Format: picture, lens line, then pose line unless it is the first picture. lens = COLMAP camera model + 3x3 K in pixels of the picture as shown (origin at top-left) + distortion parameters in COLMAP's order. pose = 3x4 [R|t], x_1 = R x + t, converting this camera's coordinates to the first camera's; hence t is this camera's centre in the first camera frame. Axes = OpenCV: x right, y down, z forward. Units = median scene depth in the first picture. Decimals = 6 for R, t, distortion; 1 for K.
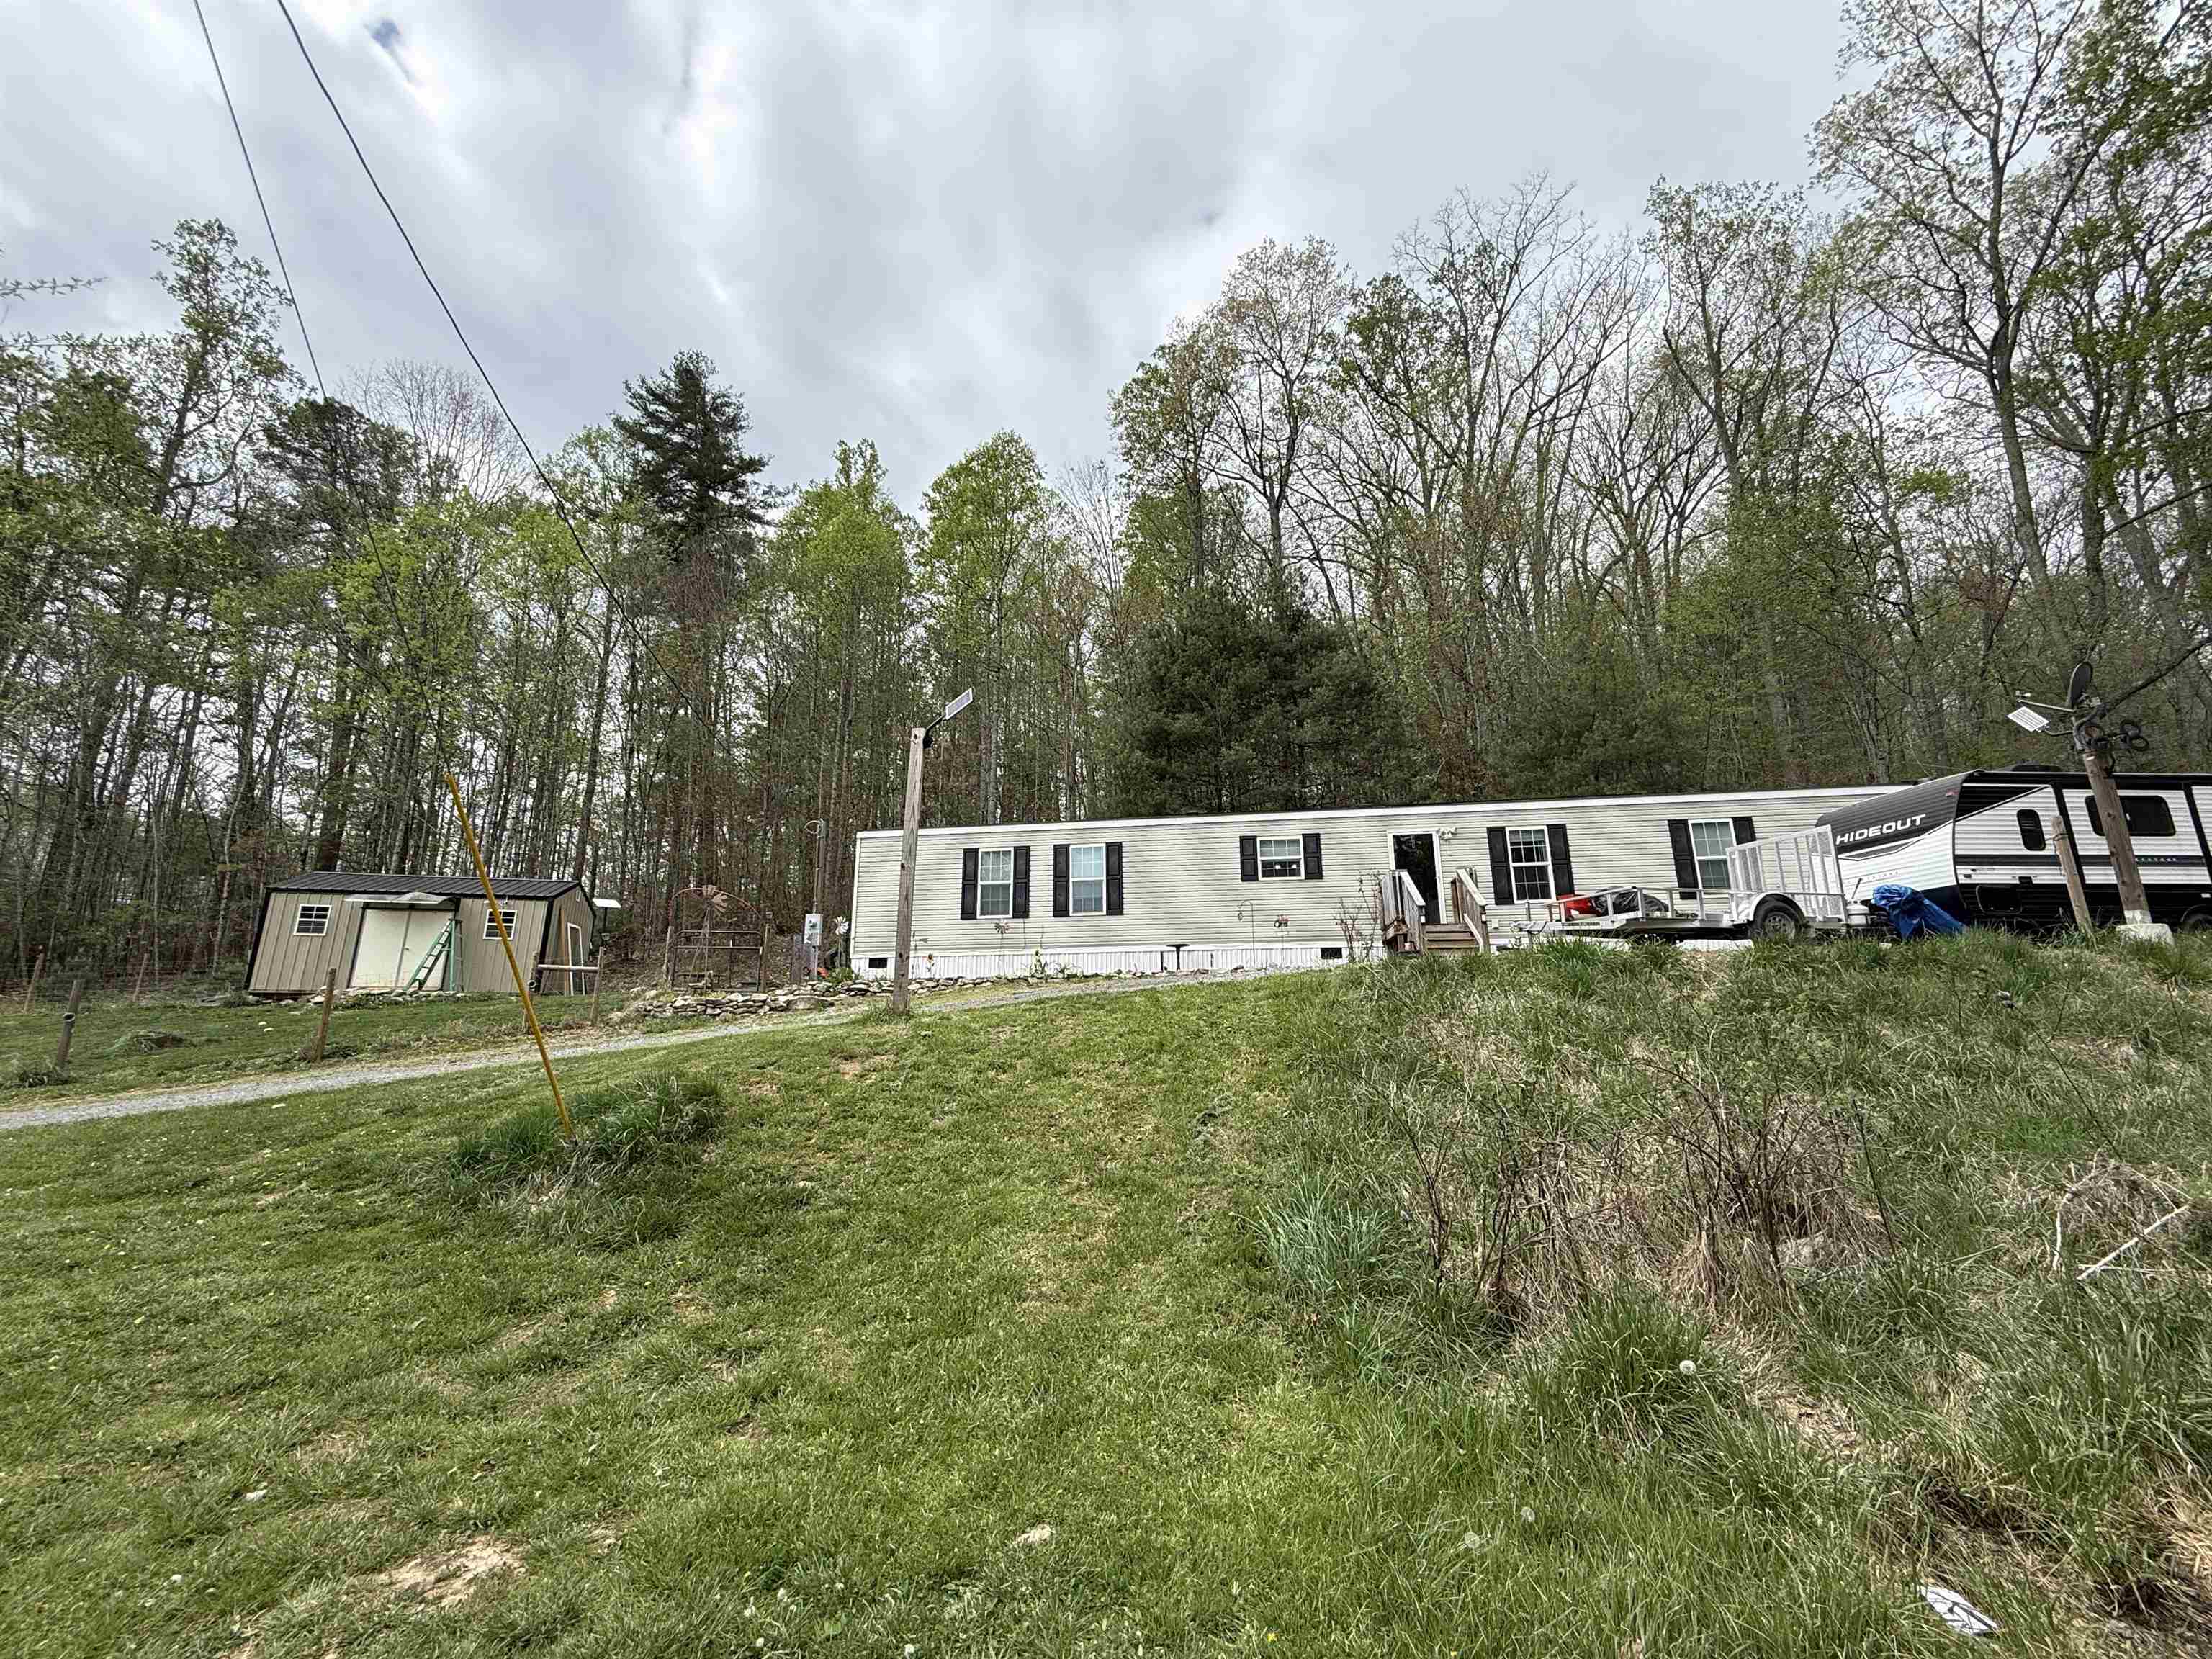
lens RADIAL K [[886.8, 0, 1106.0], [0, 886.8, 829.5], [0, 0, 1]] dist [0.006321, 0.000422]
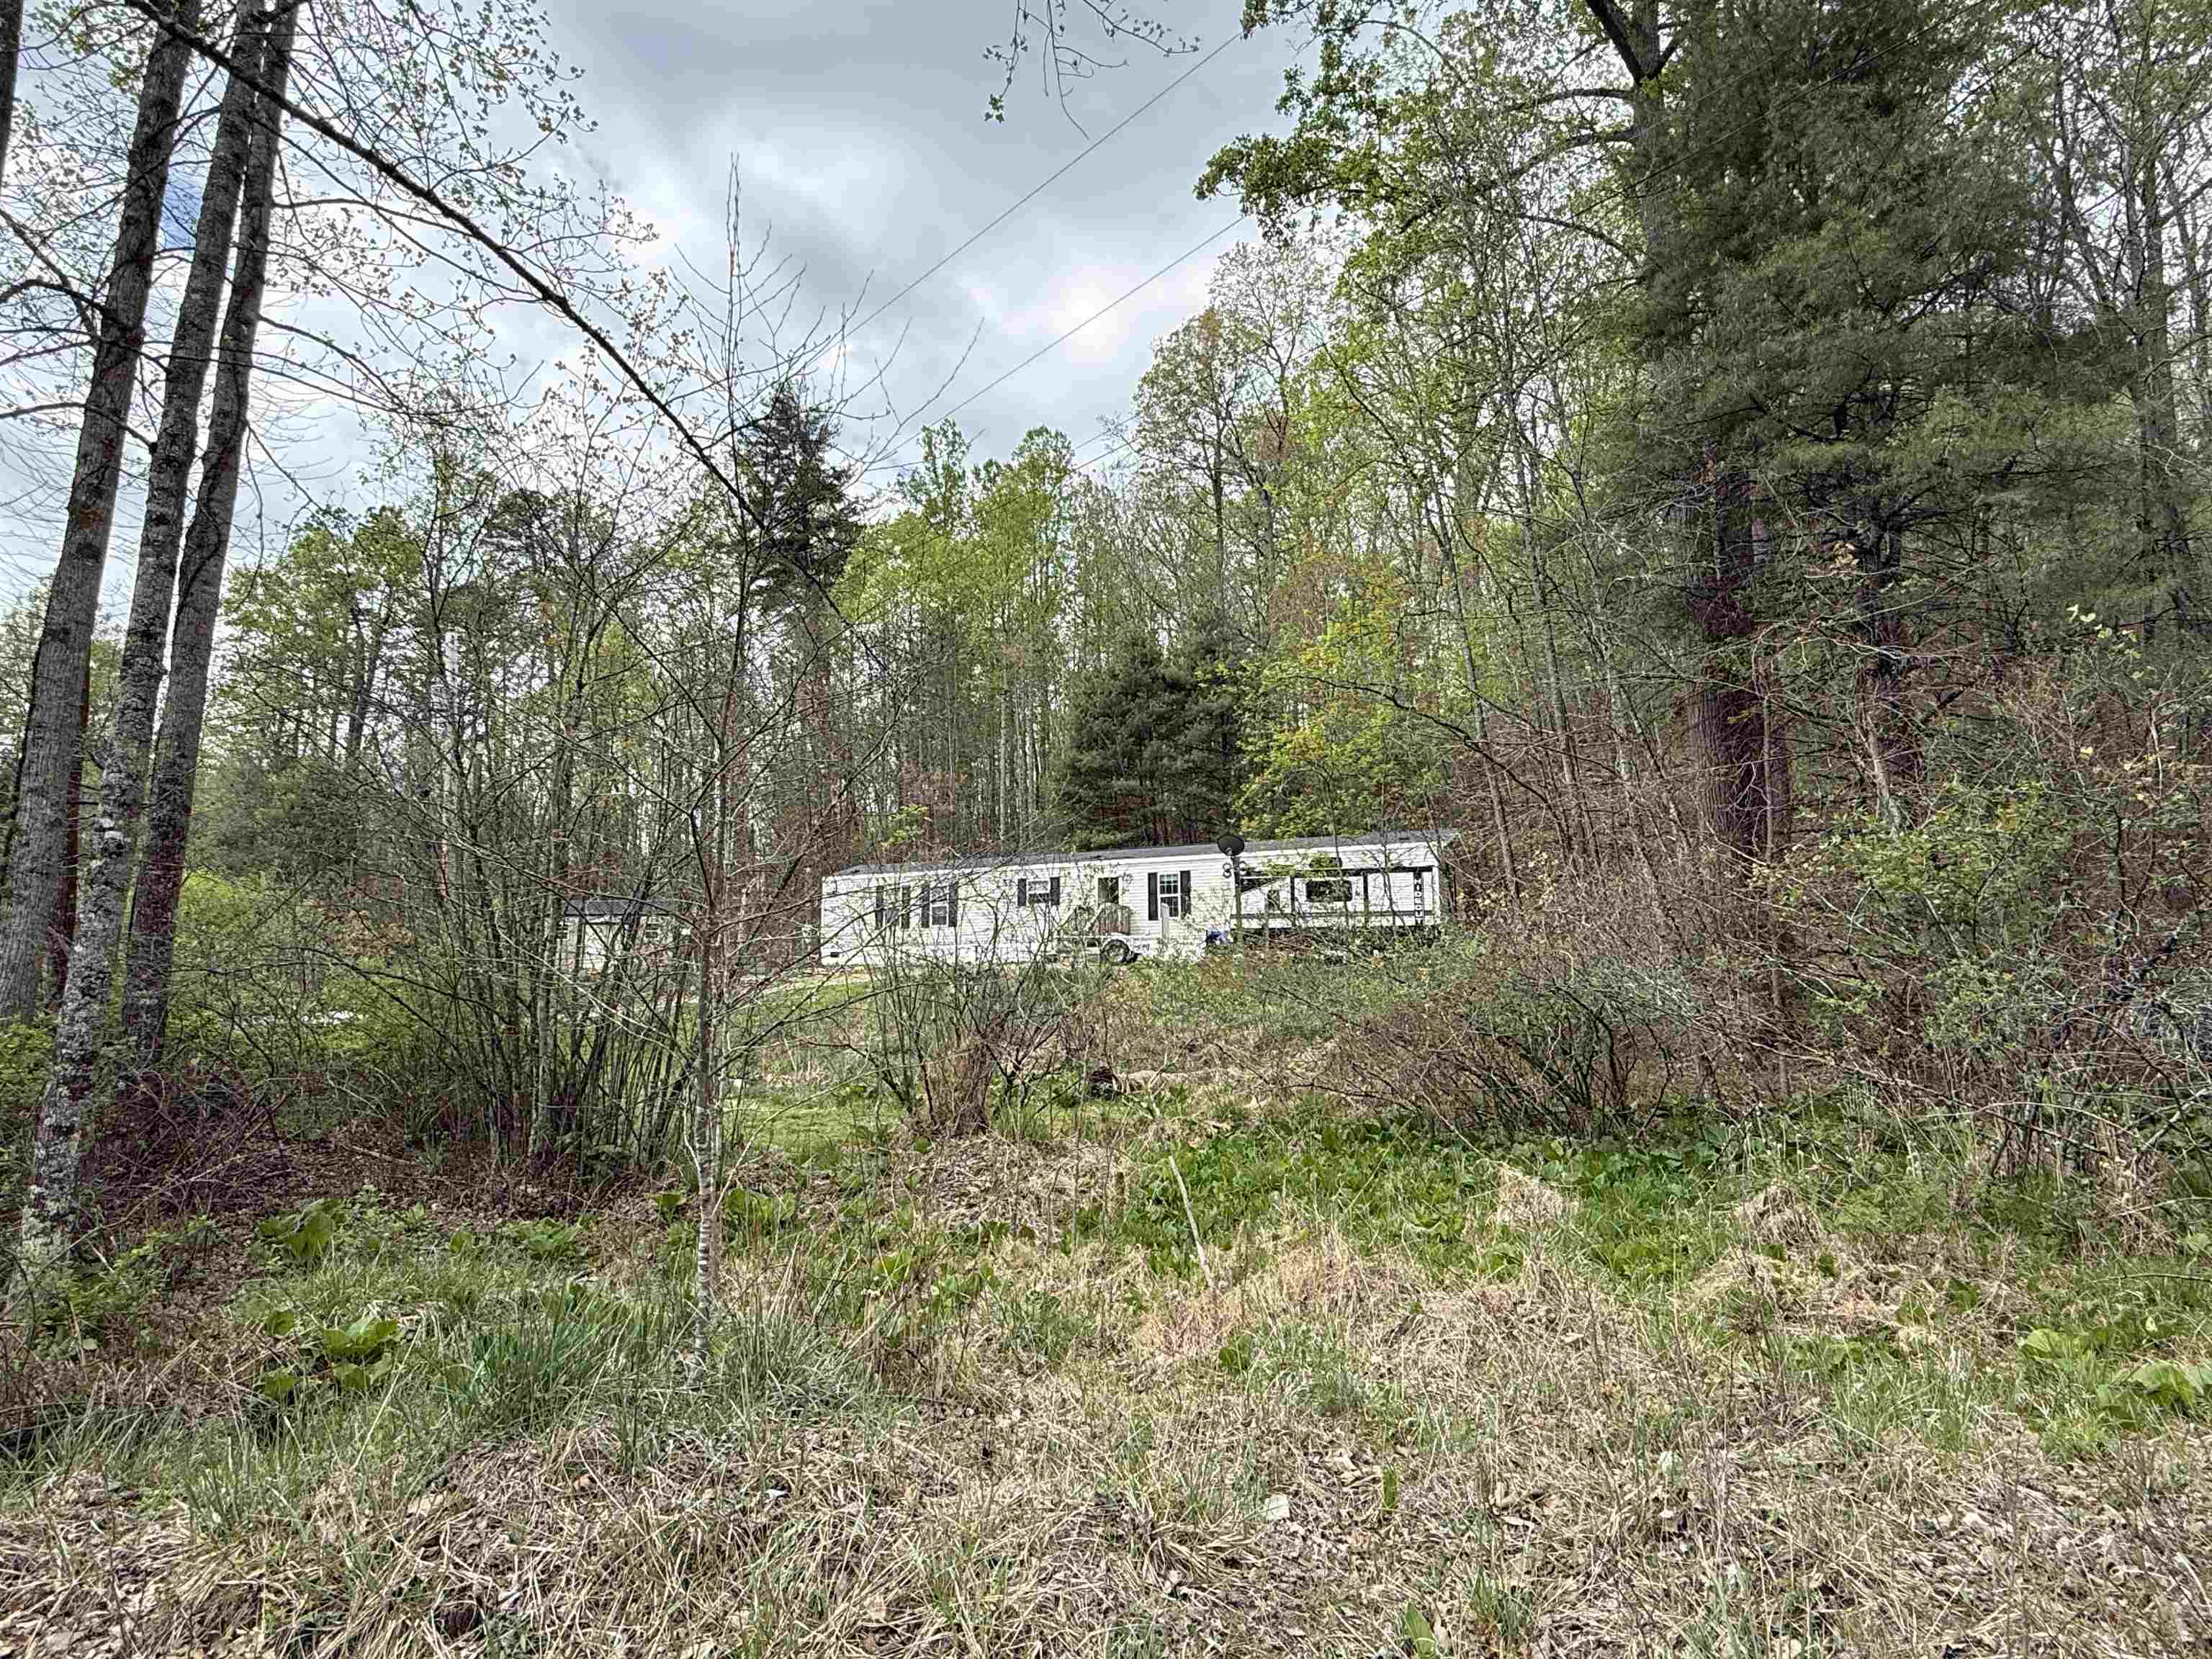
lens RADIAL K [[1190.7, 0, 1106.0], [0, 1190.7, 829.5], [0, 0, 1]] dist [0.004120, 0.000719]
pose [[0.957369, -0.036420, -0.286563, 0.932028], [0.067000, 0.992964, 0.097638, -0.284736], [0.280991, -0.112675, 0.953073, -1.047443]]
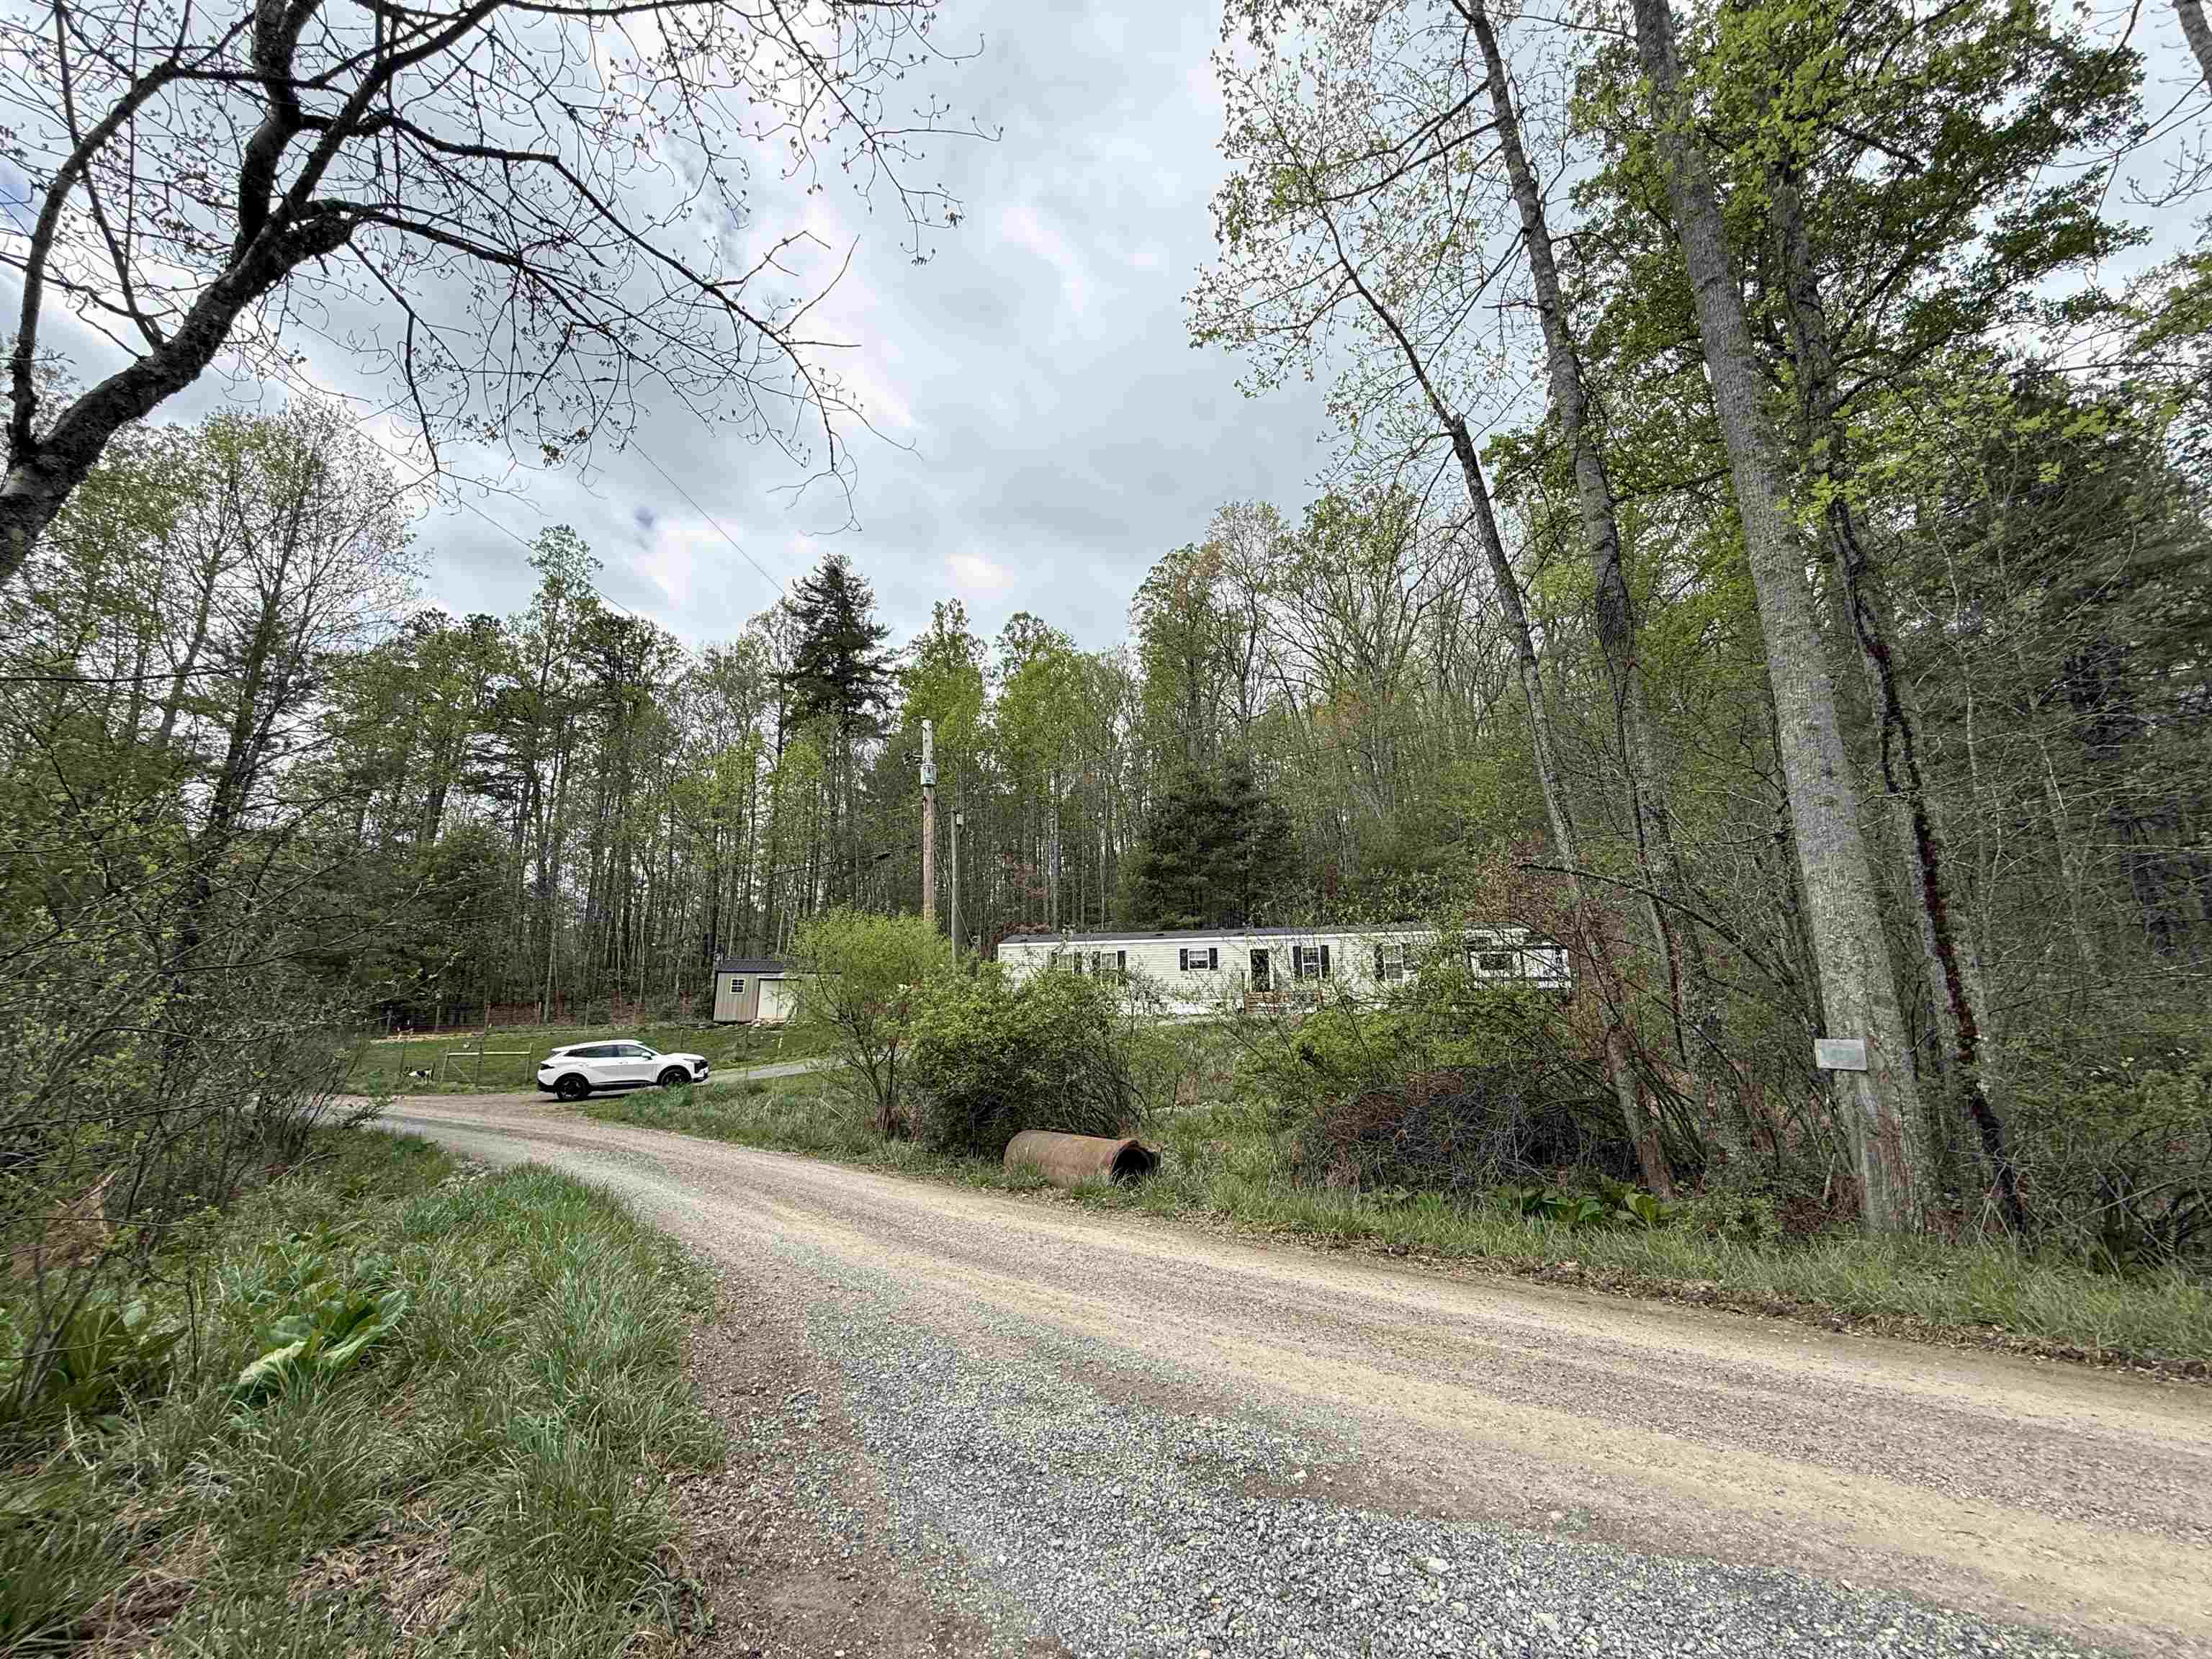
lens RADIAL K [[886.8, 0, 1106.0], [0, 886.8, 829.5], [0, 0, 1]] dist [0.006321, 0.000422]
pose [[0.998611, -0.011706, -0.051379, 0.084758], [0.011715, 0.999931, -0.000127, -0.273985], [0.051377, -0.000475, 0.998679, -1.104922]]
